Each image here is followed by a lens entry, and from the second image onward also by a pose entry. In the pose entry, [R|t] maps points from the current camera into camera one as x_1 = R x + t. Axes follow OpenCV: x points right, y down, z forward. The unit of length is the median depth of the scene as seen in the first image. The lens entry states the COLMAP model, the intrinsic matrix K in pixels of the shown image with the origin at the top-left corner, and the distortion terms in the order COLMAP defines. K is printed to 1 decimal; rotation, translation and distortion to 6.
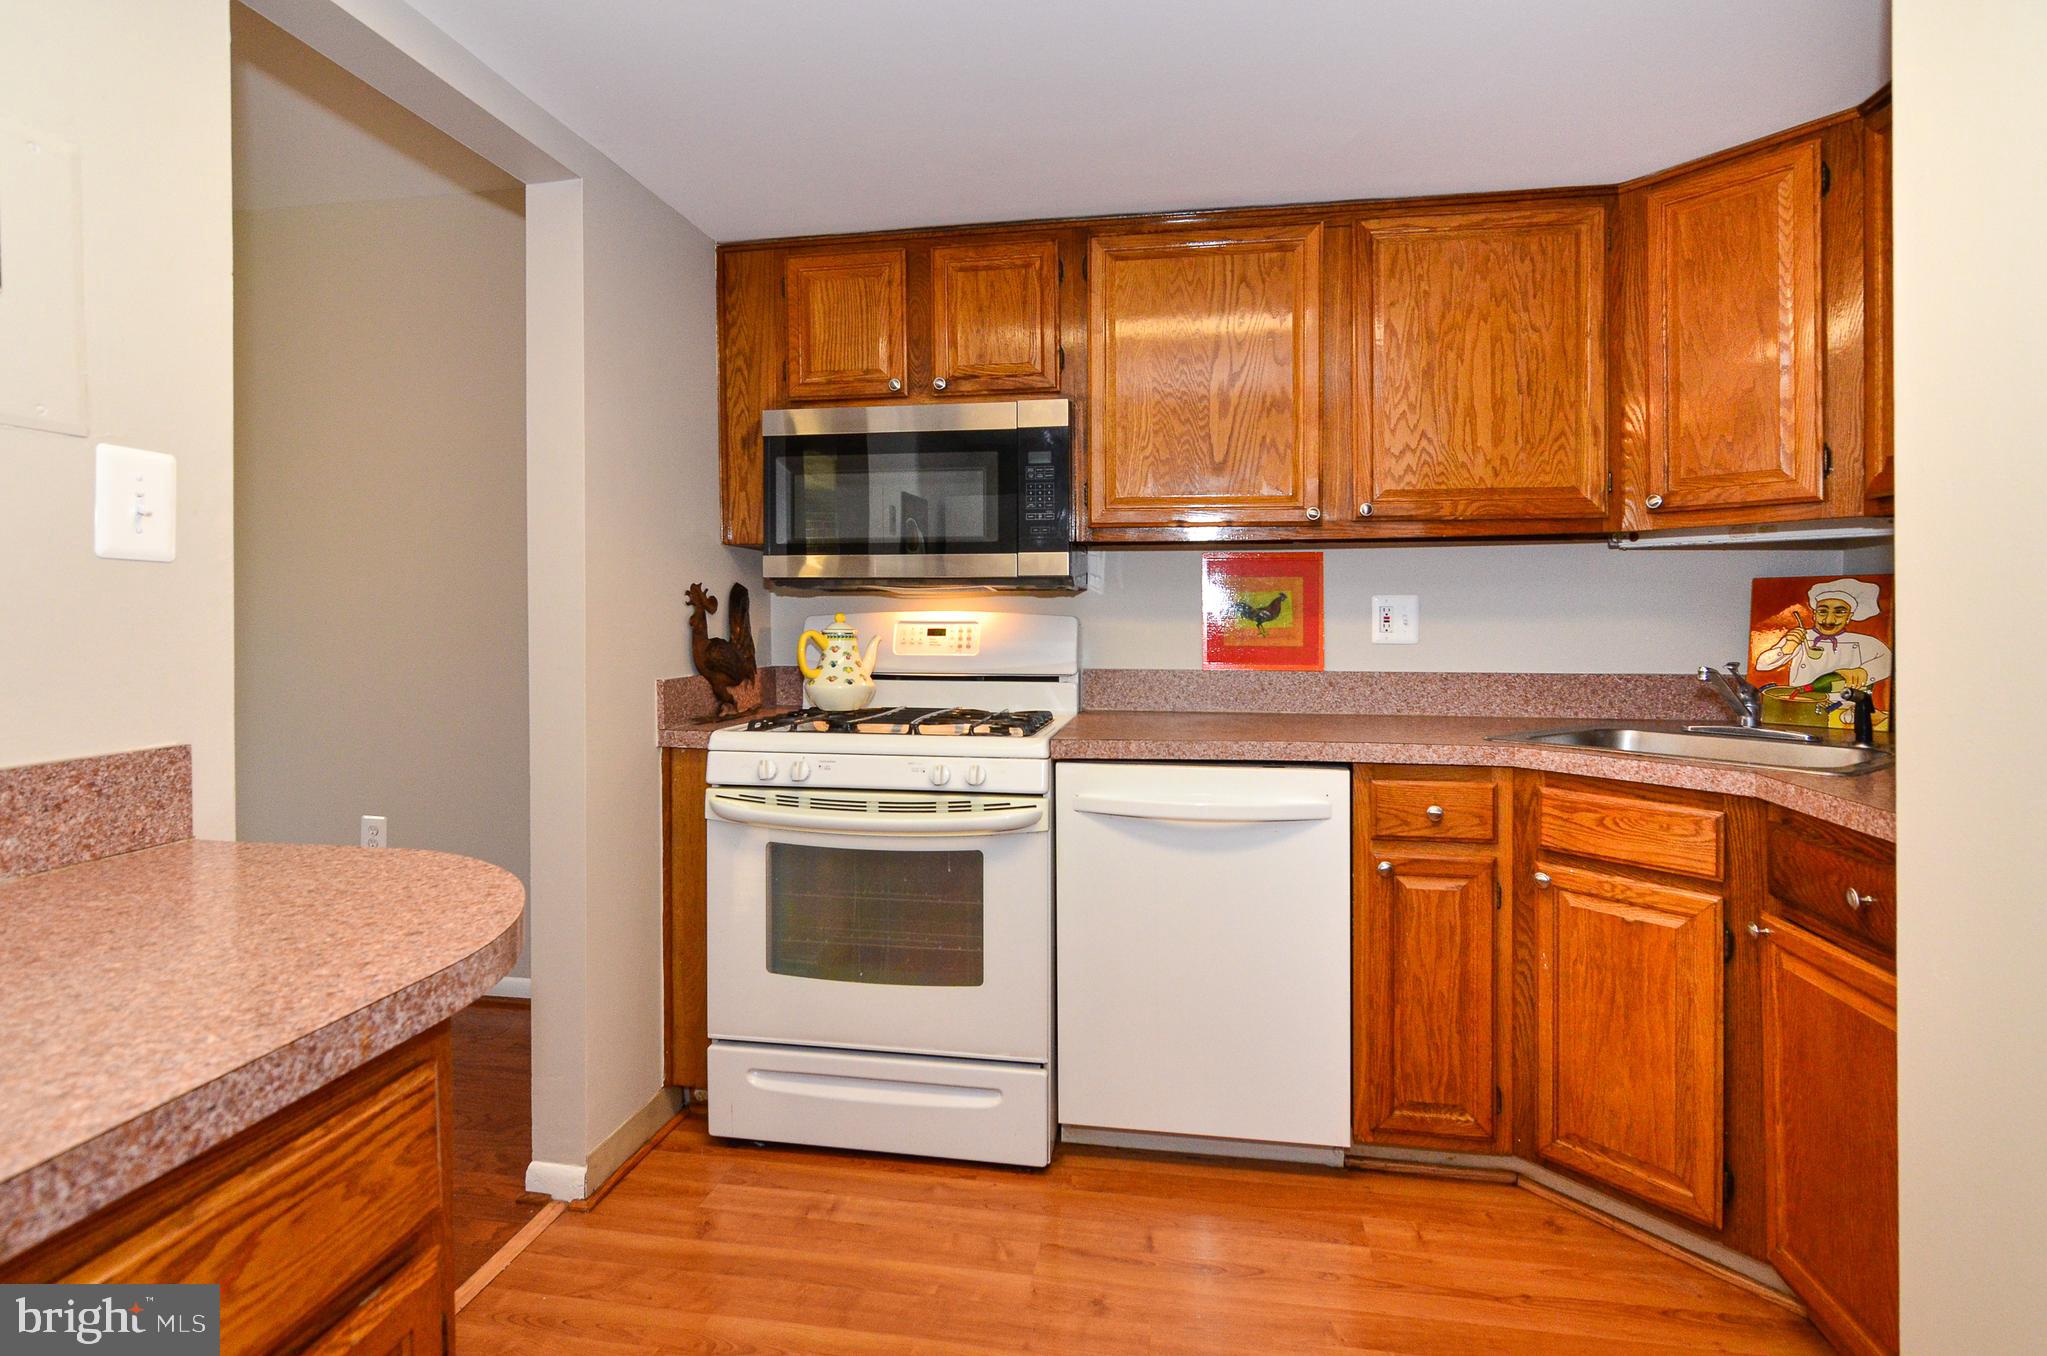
lens RADIAL K [[1017.4, 0, 1012.7], [0, 1017.4, 618.7], [0, 0, 1]] dist [-0.017206, 0.011314]
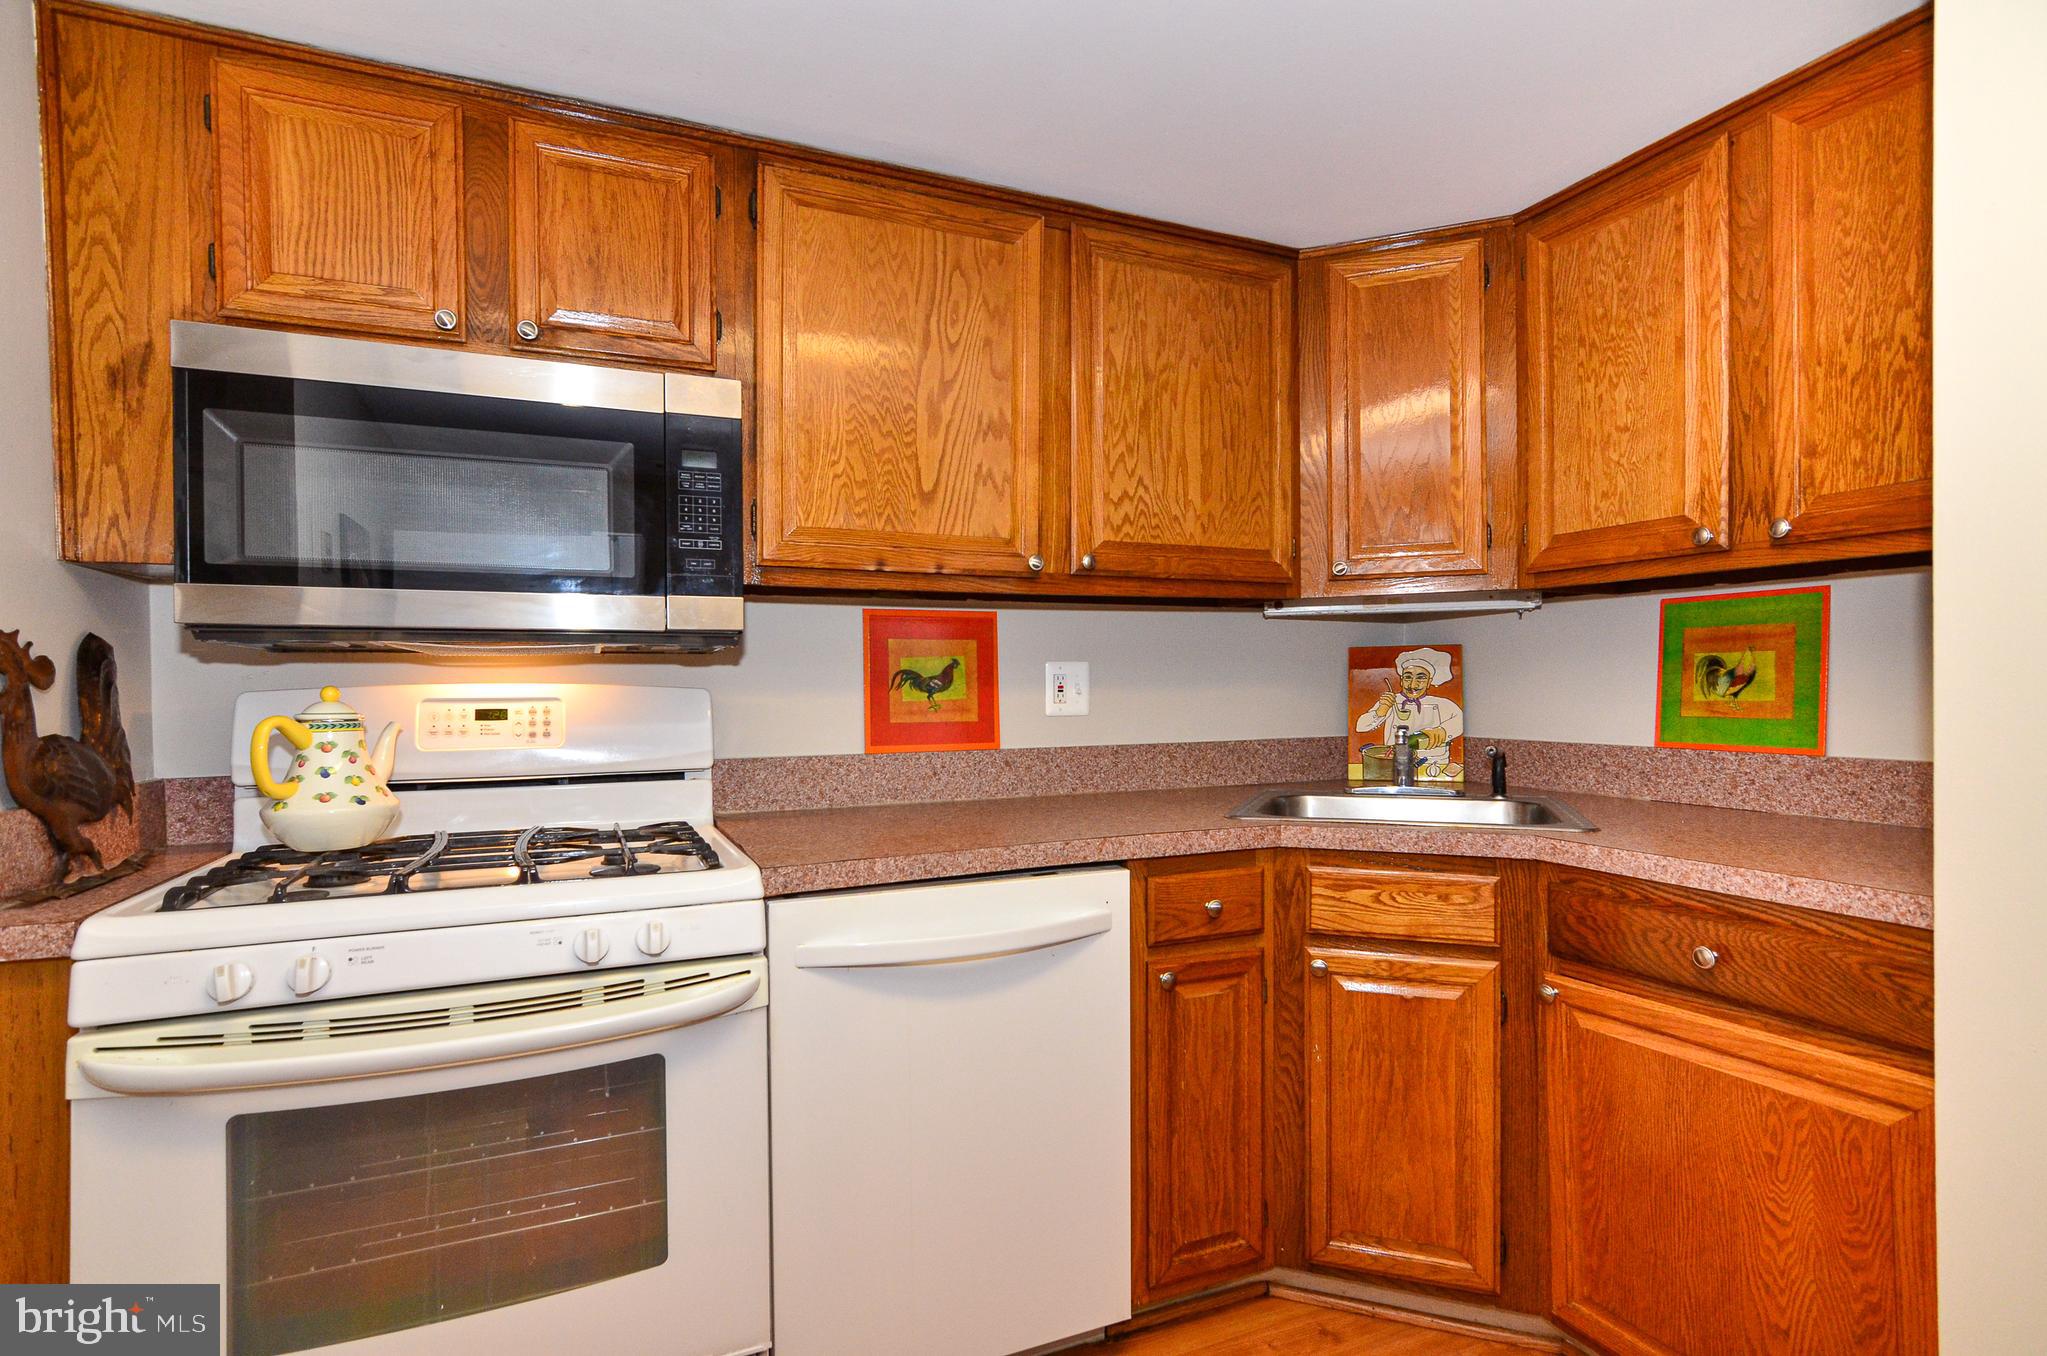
lens RADIAL K [[1017.4, 0, 1017.8], [0, 1017.4, 684.8], [0, 0, 1]] dist [-0.017206, 0.011314]
pose [[0.832815, -0.007692, 0.553498, -0.186960], [0.010713, 0.999940, -0.002223, -0.001038], [-0.553448, 0.007781, 0.832848, 0.322534]]
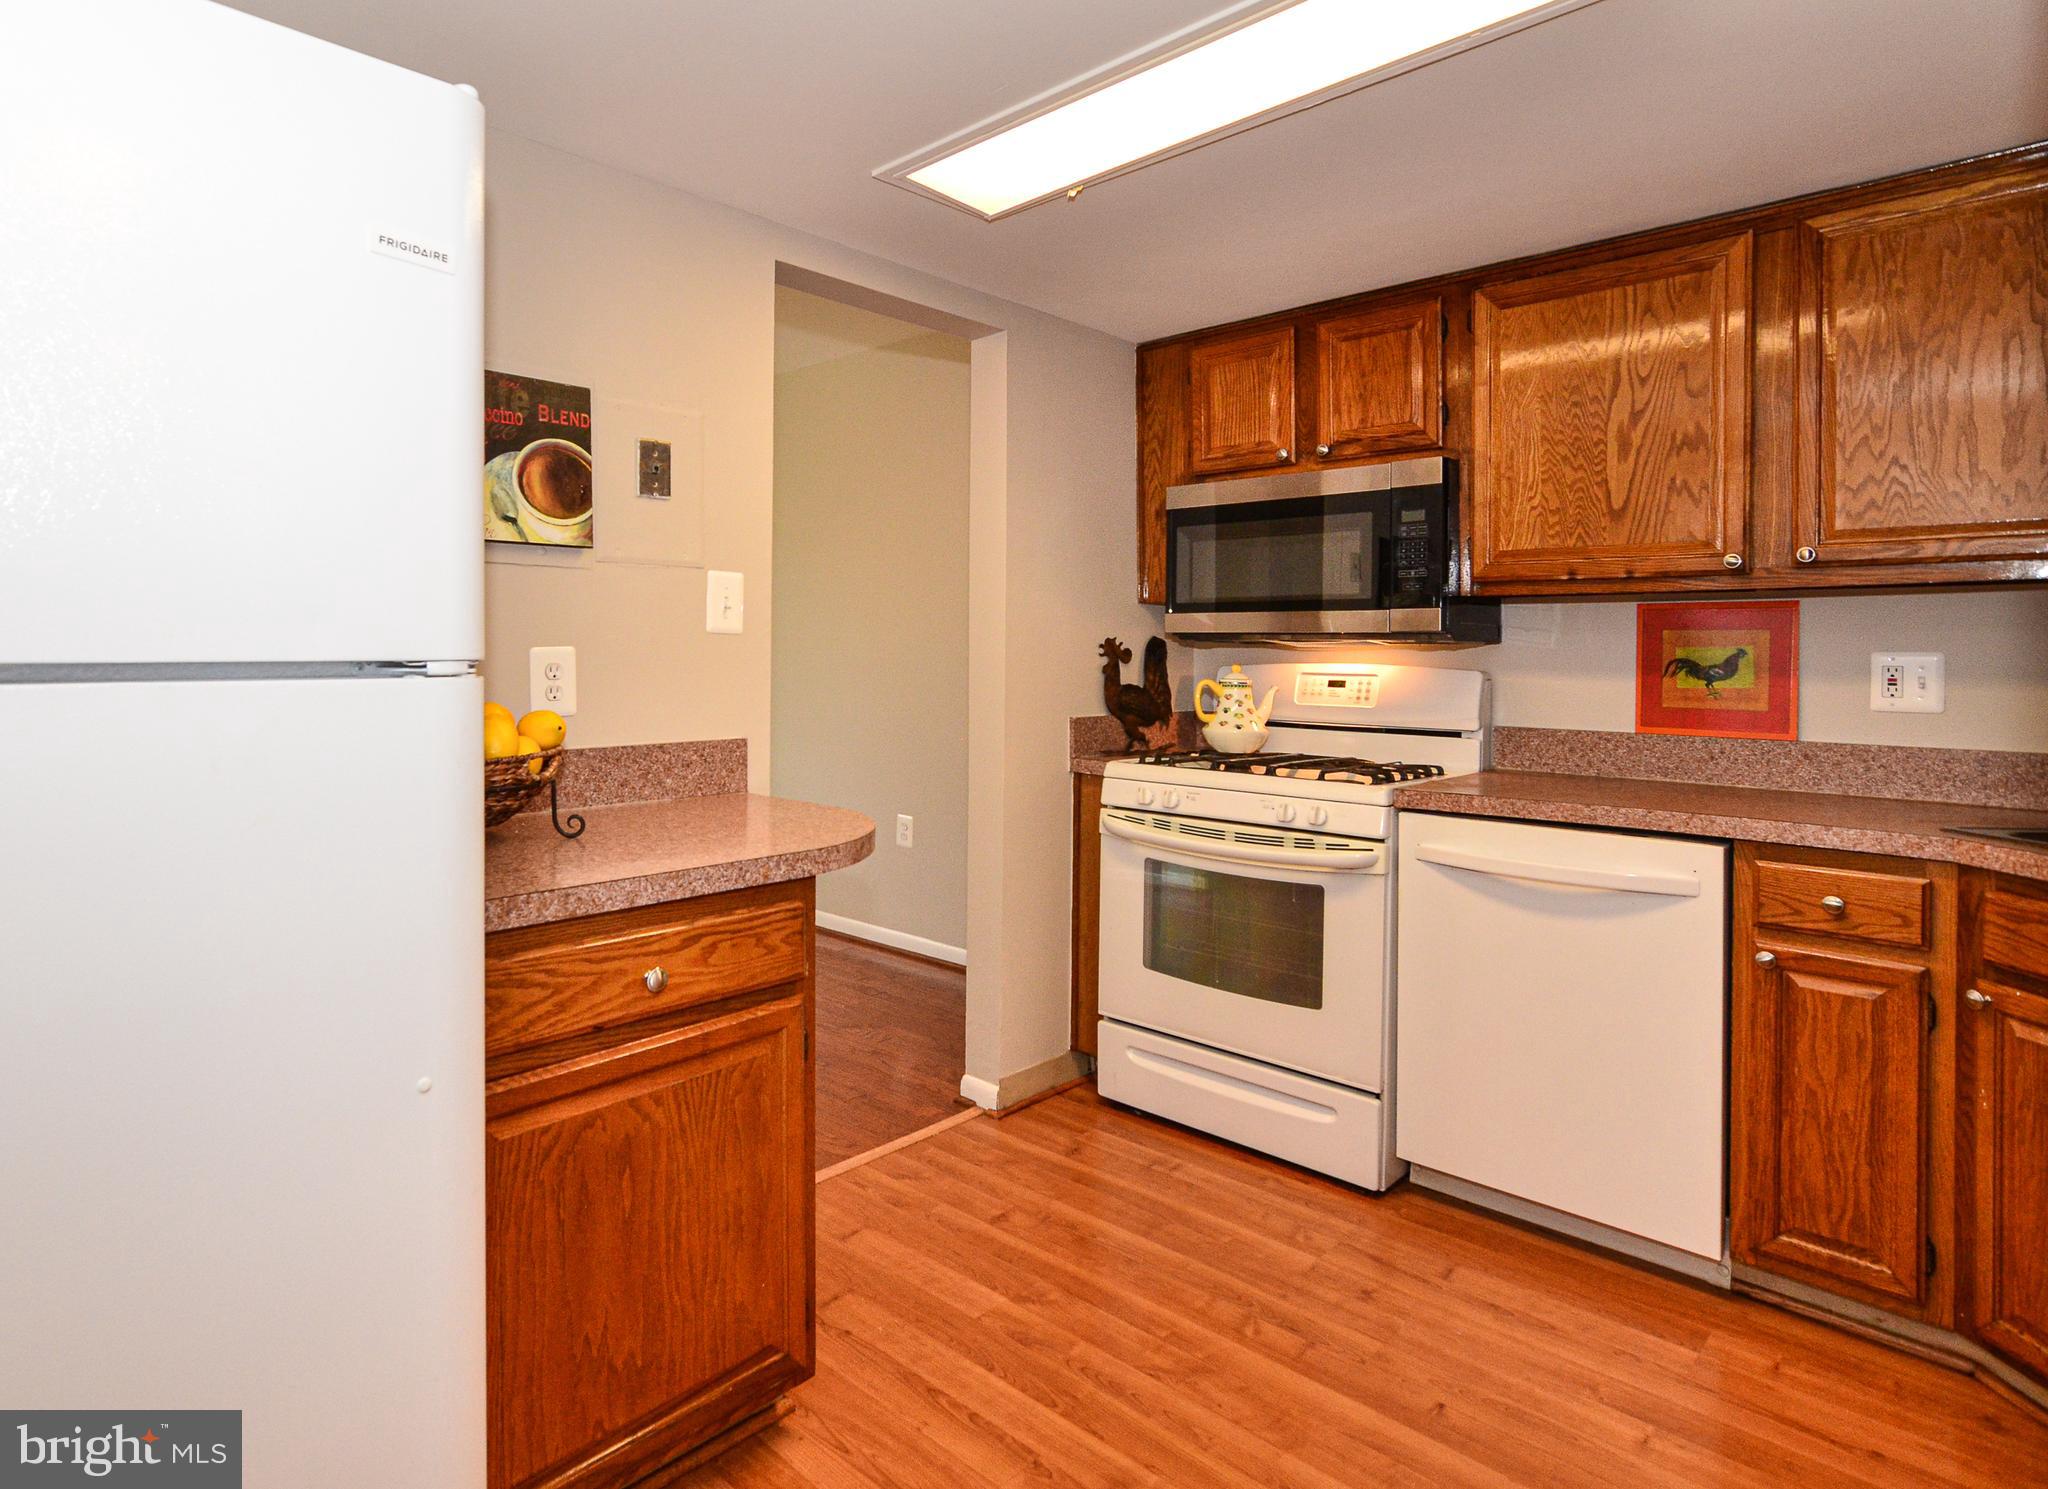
lens RADIAL K [[1123.2, 0, 922.1], [0, 1123.2, 662.6], [0, 0, 1]] dist [-0.011646, 0.006962]
pose [[0.815862, 0.014119, -0.578074, 0.293772], [-0.013643, 0.999894, 0.005165, -0.010395], [0.578085, 0.003673, 0.815968, -0.216275]]
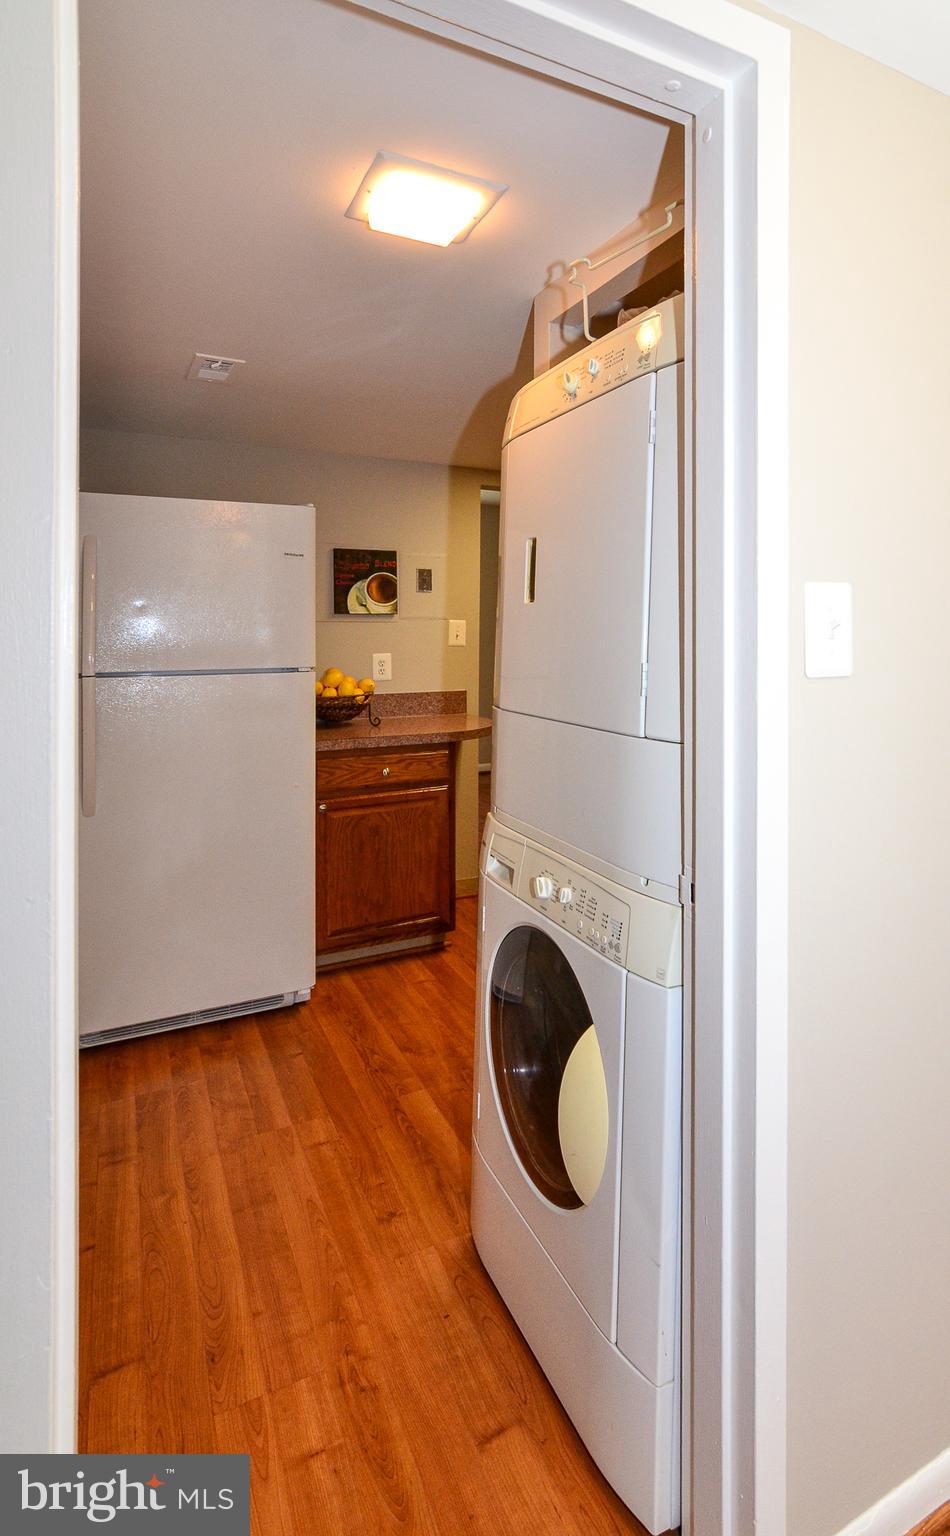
lens RADIAL K [[787.7, 0, 533.7], [0, 787.7, 629.2], [0, 0, 1]] dist [-0.004963, -0.000471]
pose [[0.615788, 0.005963, -0.787889, 1.006130], [-0.009956, 0.999950, -0.000213, -0.067542], [0.787849, 0.007976, 0.615817, -0.405782]]
